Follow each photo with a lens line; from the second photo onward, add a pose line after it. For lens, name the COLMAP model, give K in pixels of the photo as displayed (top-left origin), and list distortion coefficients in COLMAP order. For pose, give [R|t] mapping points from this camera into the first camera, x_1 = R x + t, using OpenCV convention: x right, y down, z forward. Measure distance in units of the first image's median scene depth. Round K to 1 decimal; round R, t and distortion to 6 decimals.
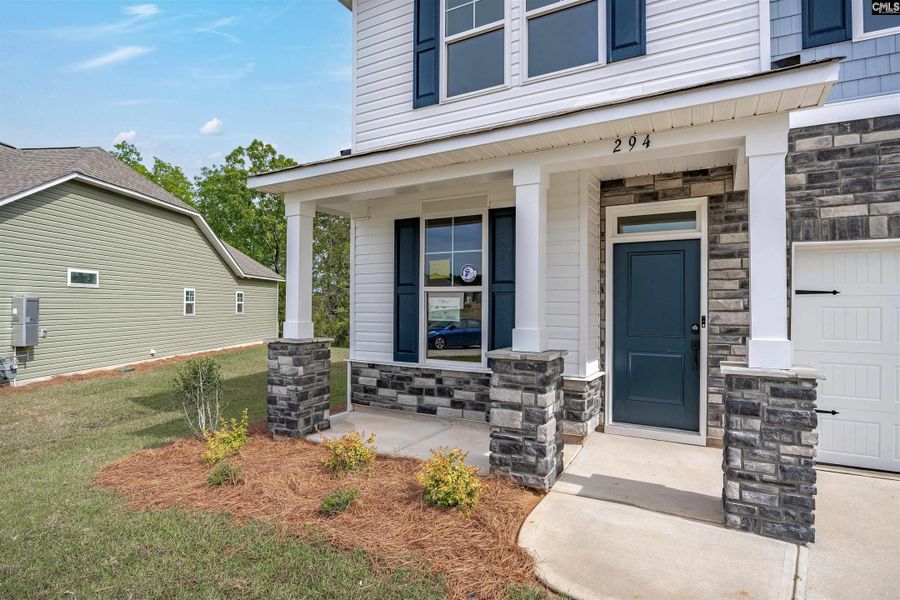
lens RADIAL K [[471.4, 0, 450.0], [0, 471.4, 300.0], [0, 0, 1]] dist [-0.029968, 0.000957]
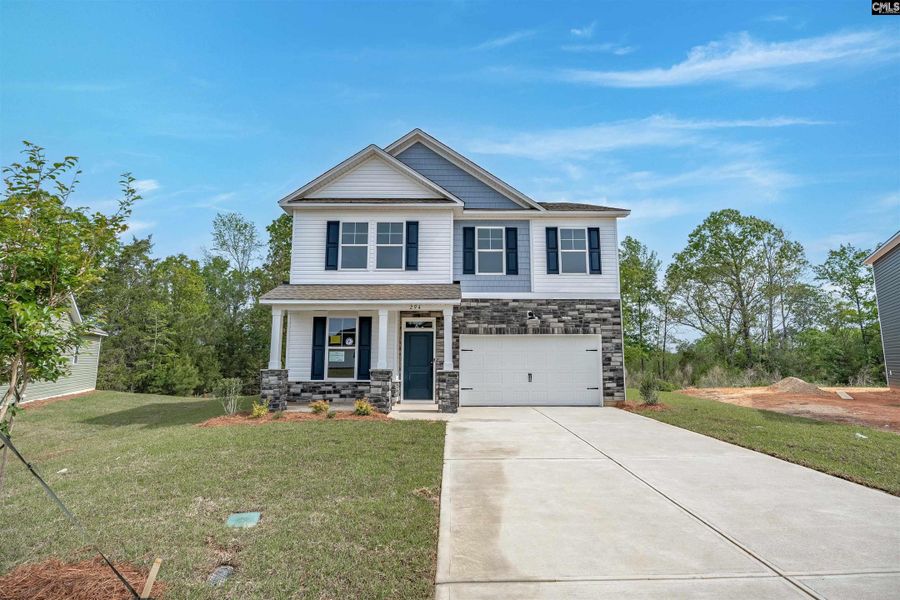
lens RADIAL K [[422.7, 0, 450.0], [0, 422.7, 300.0], [0, 0, 1]] dist [-0.028875, 0.000293]
pose [[0.868950, 0.065606, 0.490532, -0.650500], [-0.001294, 0.991472, -0.130313, 0.016220], [-0.494898, 0.112600, 0.861624, -1.285767]]
